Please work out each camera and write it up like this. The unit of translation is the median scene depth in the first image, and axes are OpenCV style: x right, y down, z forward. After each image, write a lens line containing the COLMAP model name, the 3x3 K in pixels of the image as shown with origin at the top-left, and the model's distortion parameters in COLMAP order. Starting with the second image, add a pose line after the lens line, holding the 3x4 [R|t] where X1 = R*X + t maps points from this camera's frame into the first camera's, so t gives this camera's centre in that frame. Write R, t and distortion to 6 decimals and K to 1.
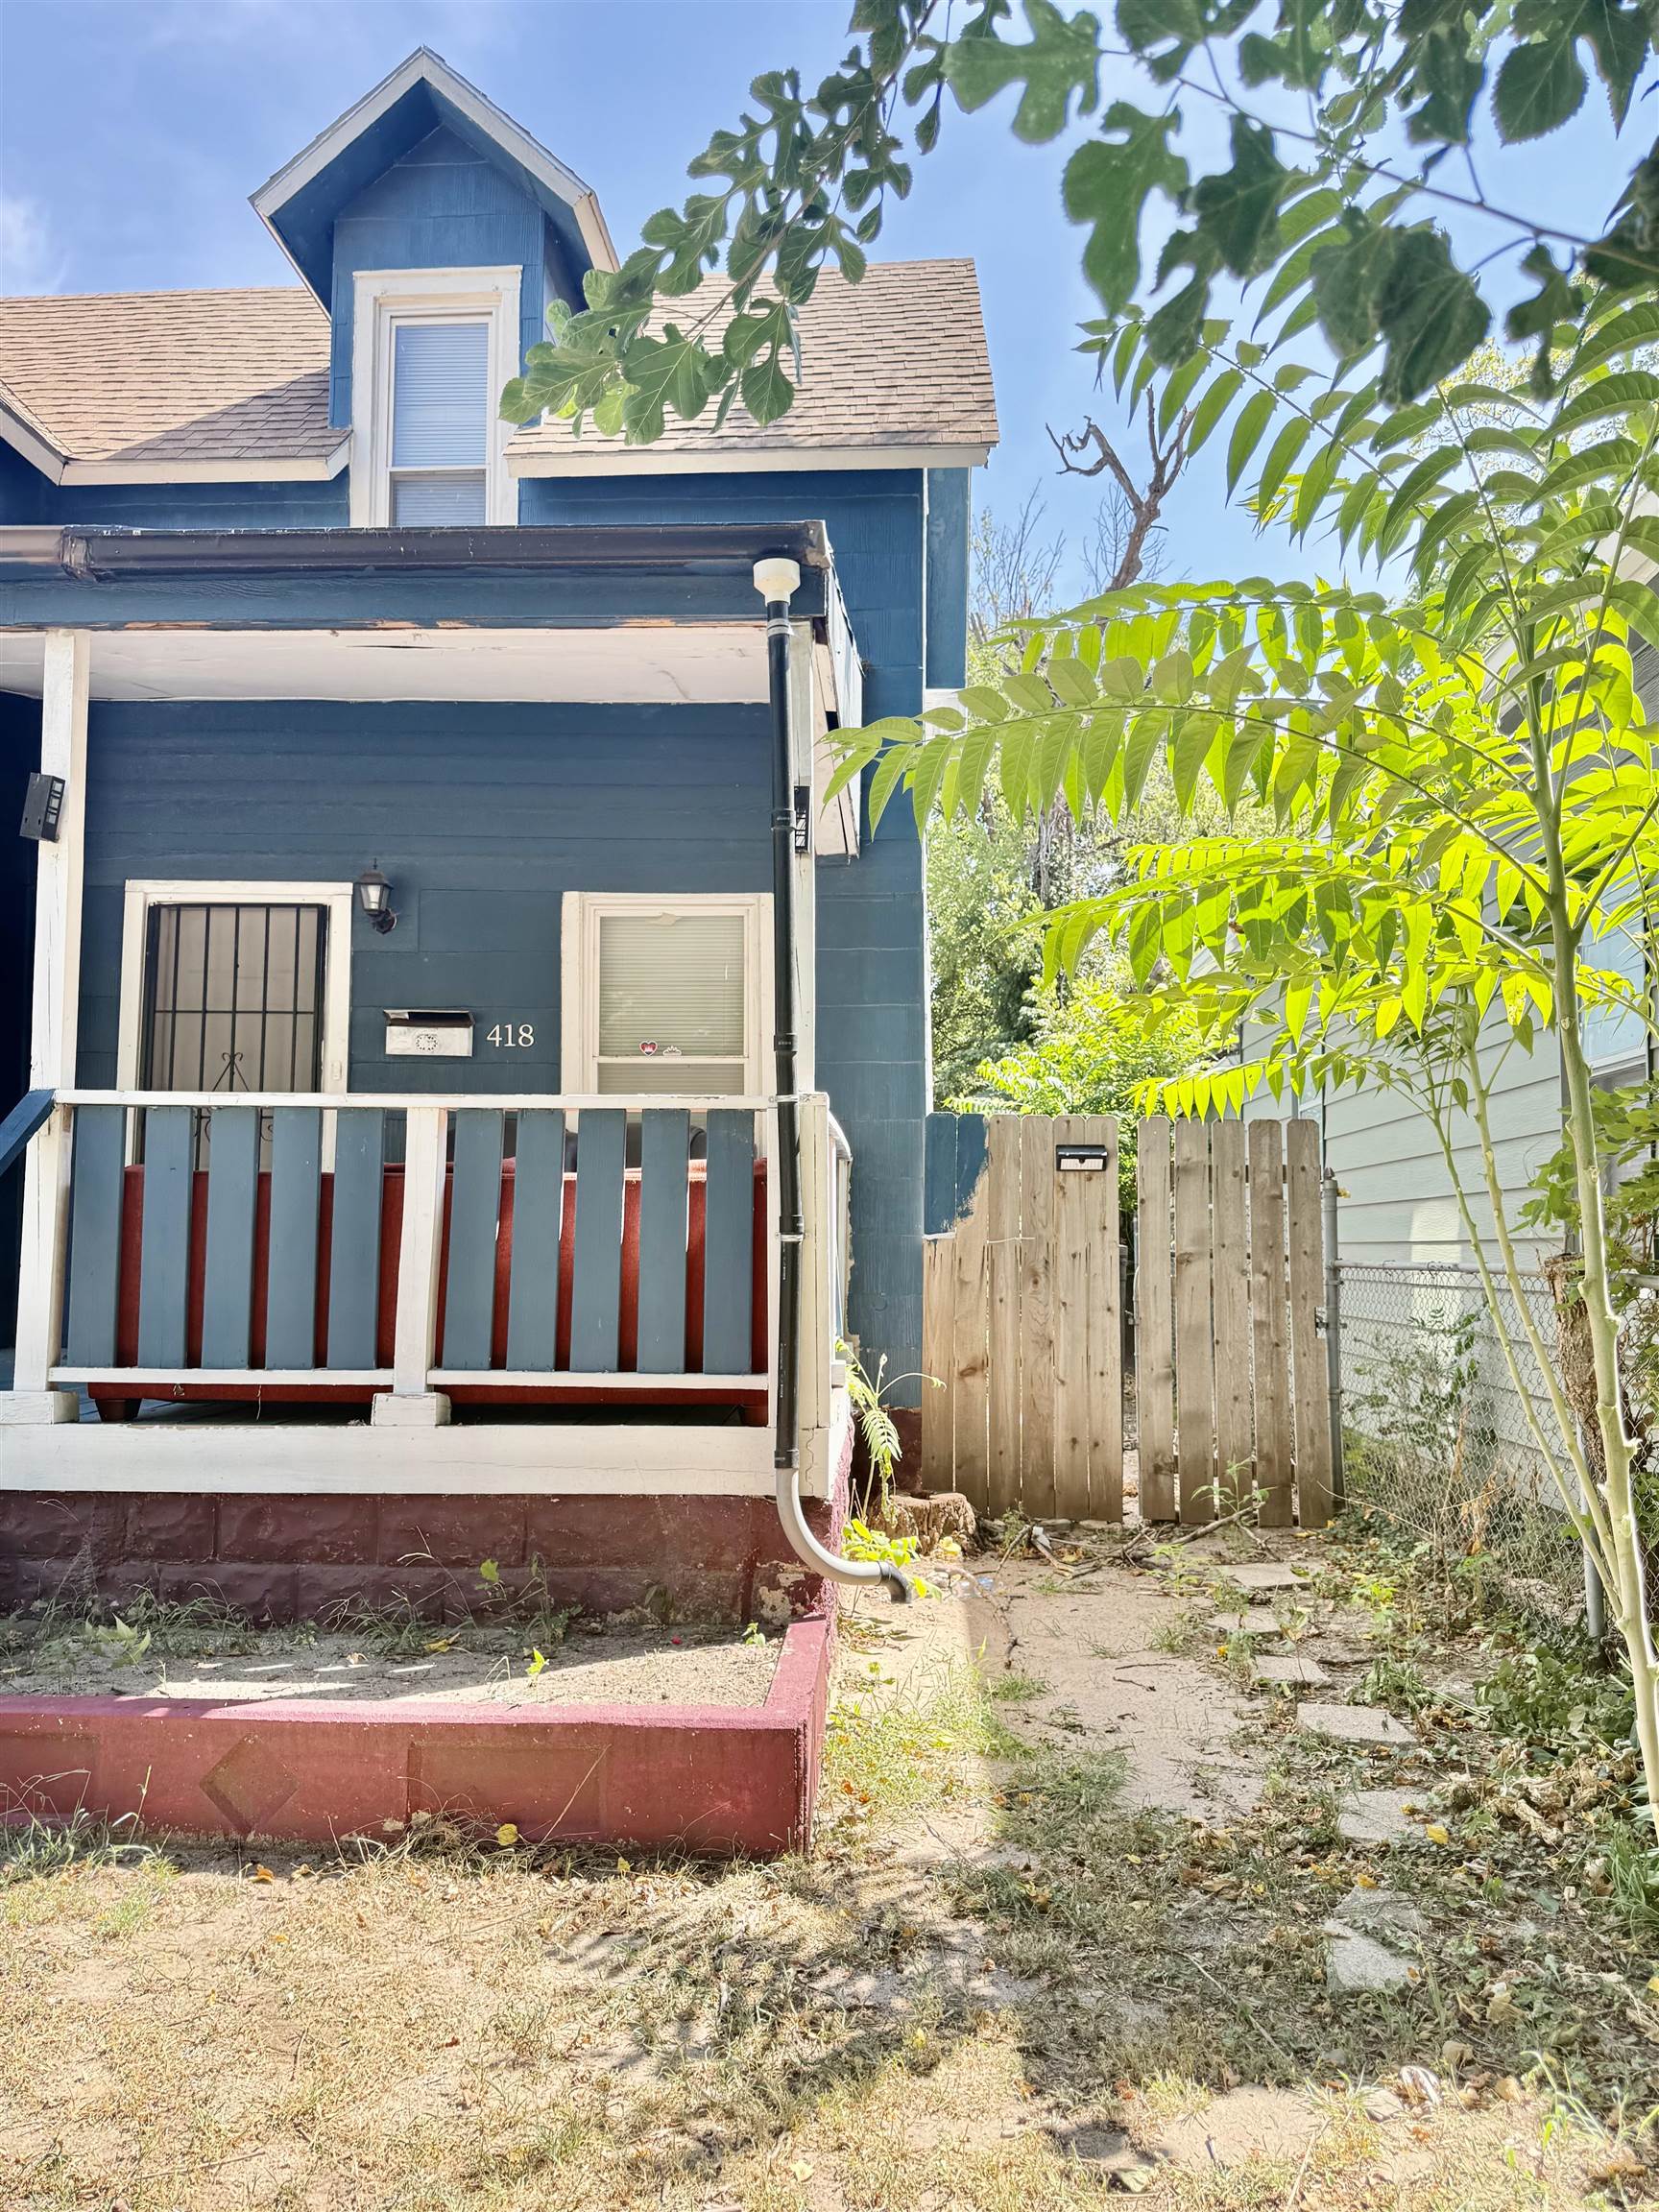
lens RADIAL K [[1559.2, 0, 825.7], [0, 1559.2, 1136.6], [0, 0, 1]] dist [0.108608, -0.172302]
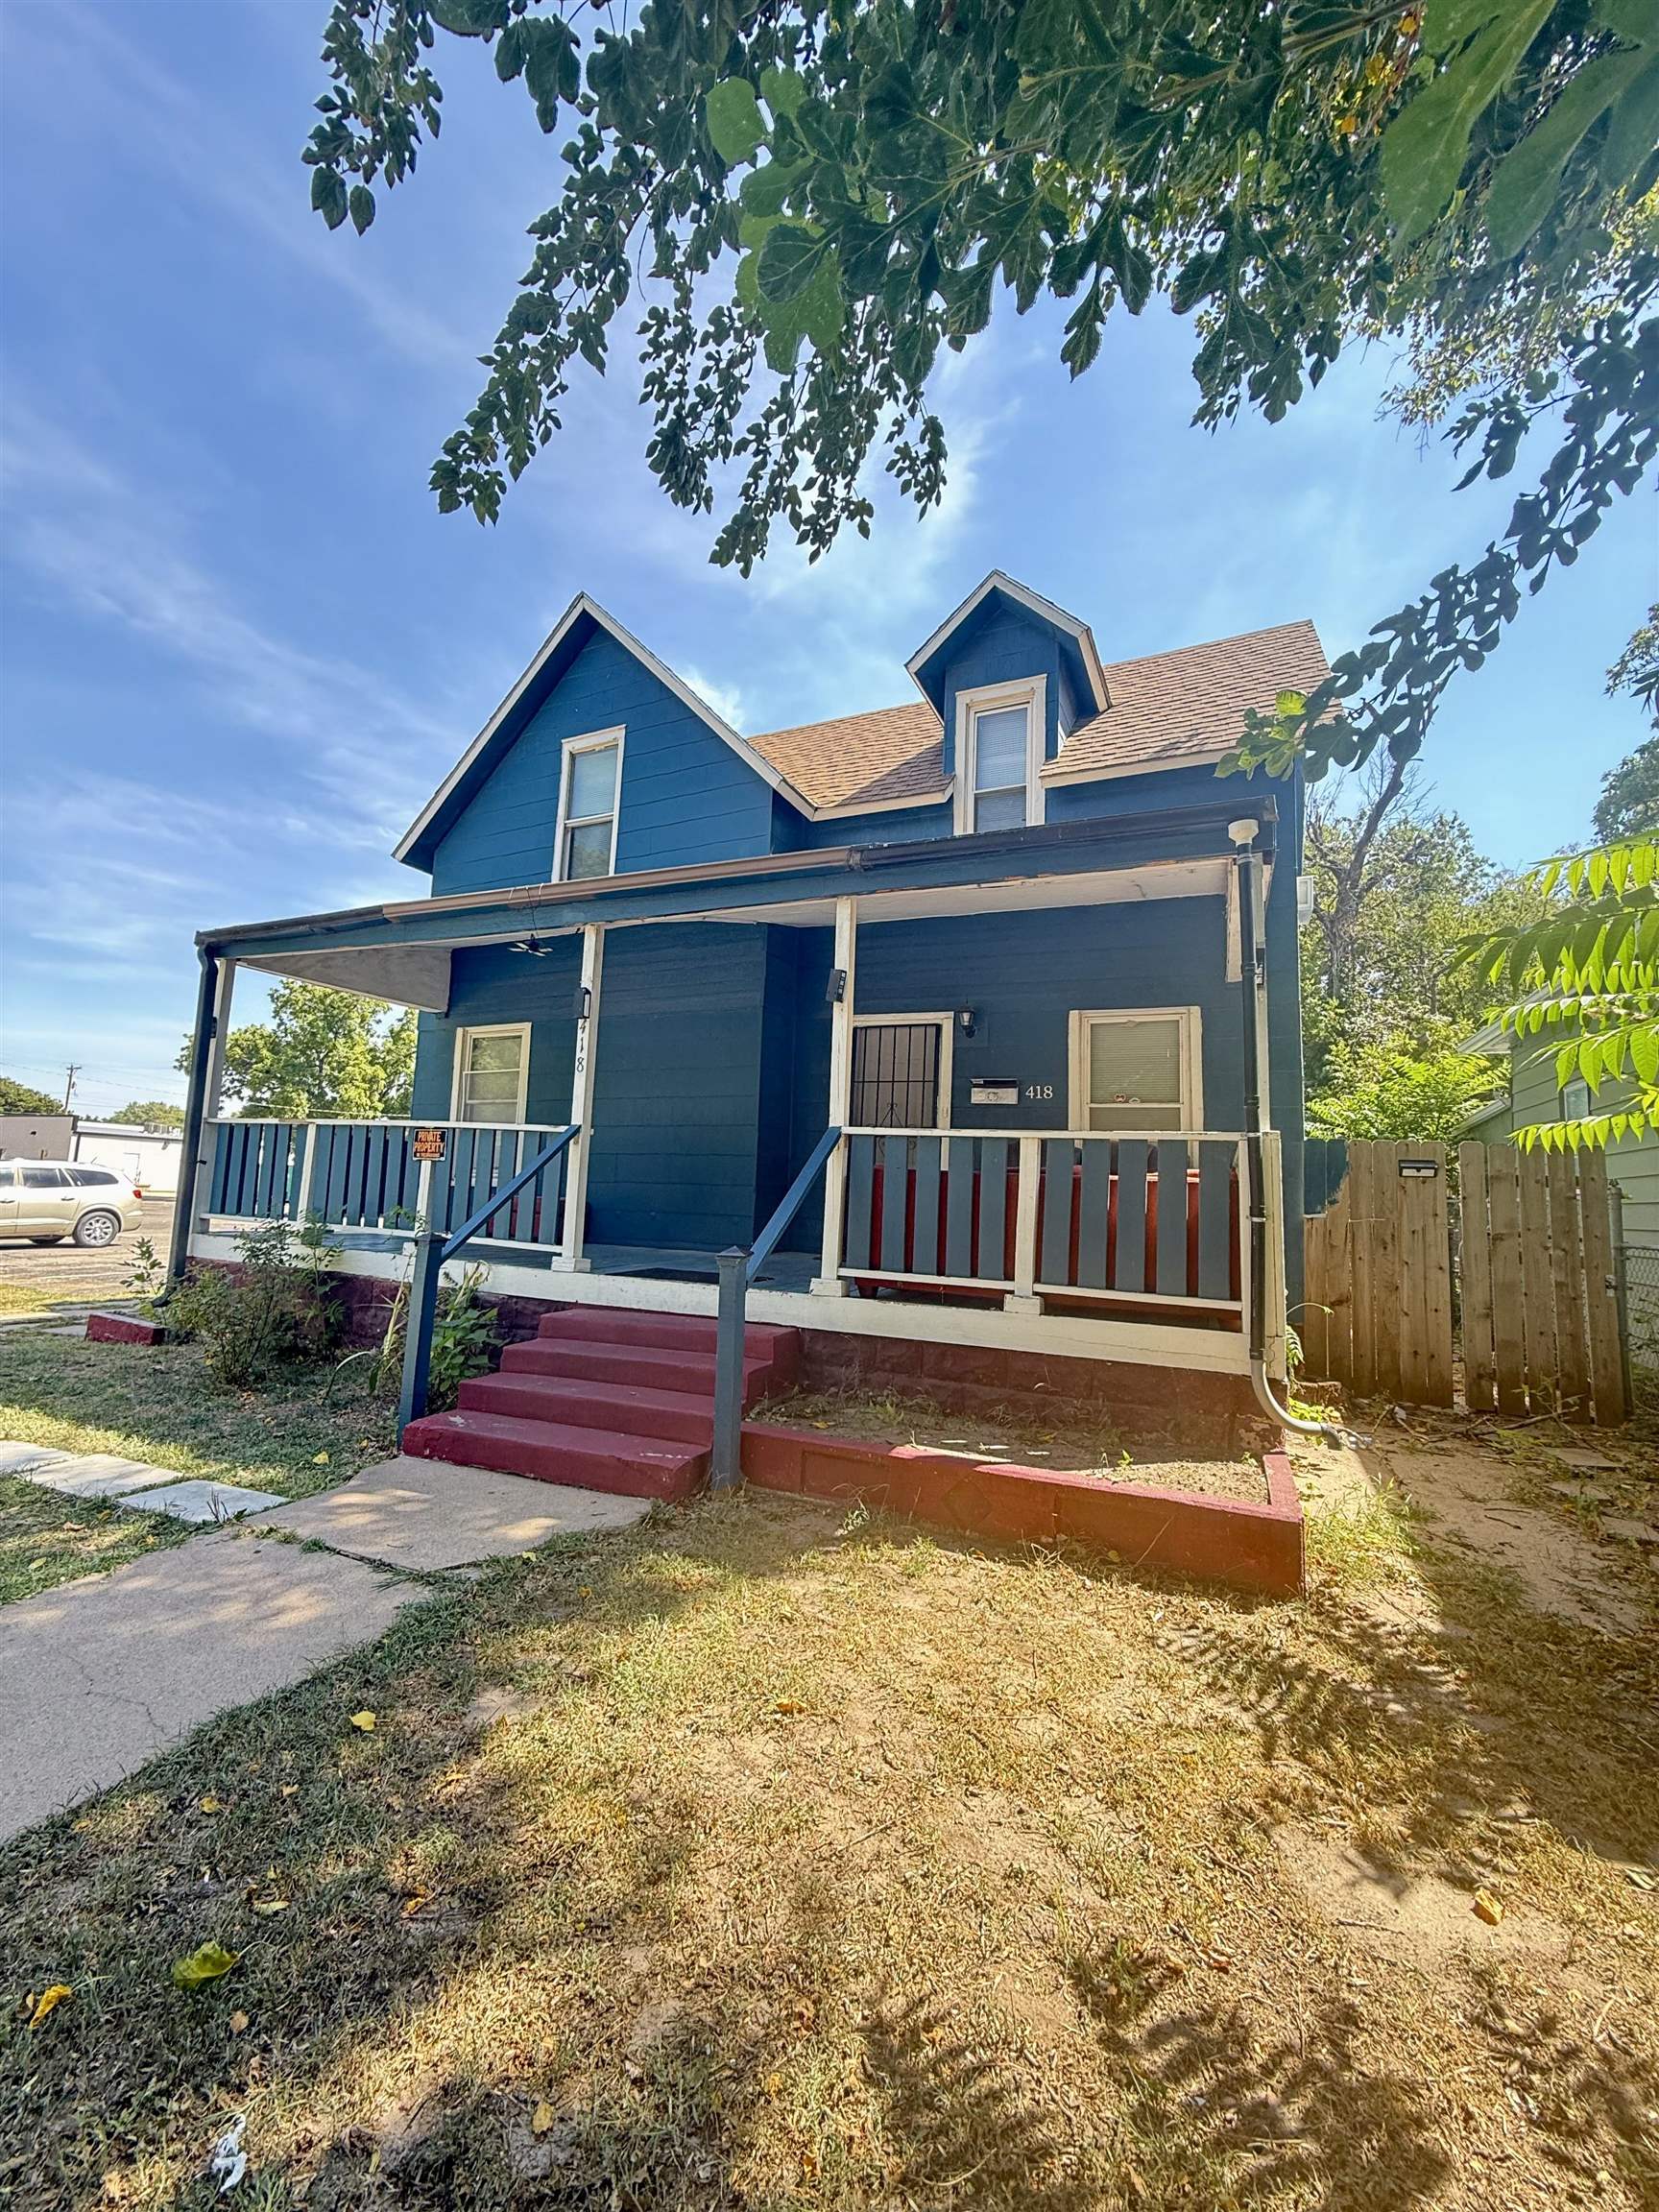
lens RADIAL K [[882.5, 0, 831.0], [0, 882.5, 1101.8], [0, 0, 1]] dist [0.002730, 0.000529]
pose [[0.936698, -0.004426, -0.350111, -0.111730], [-0.010571, 0.999107, -0.040913, -0.016105], [0.349979, 0.042024, 0.935814, -0.039197]]
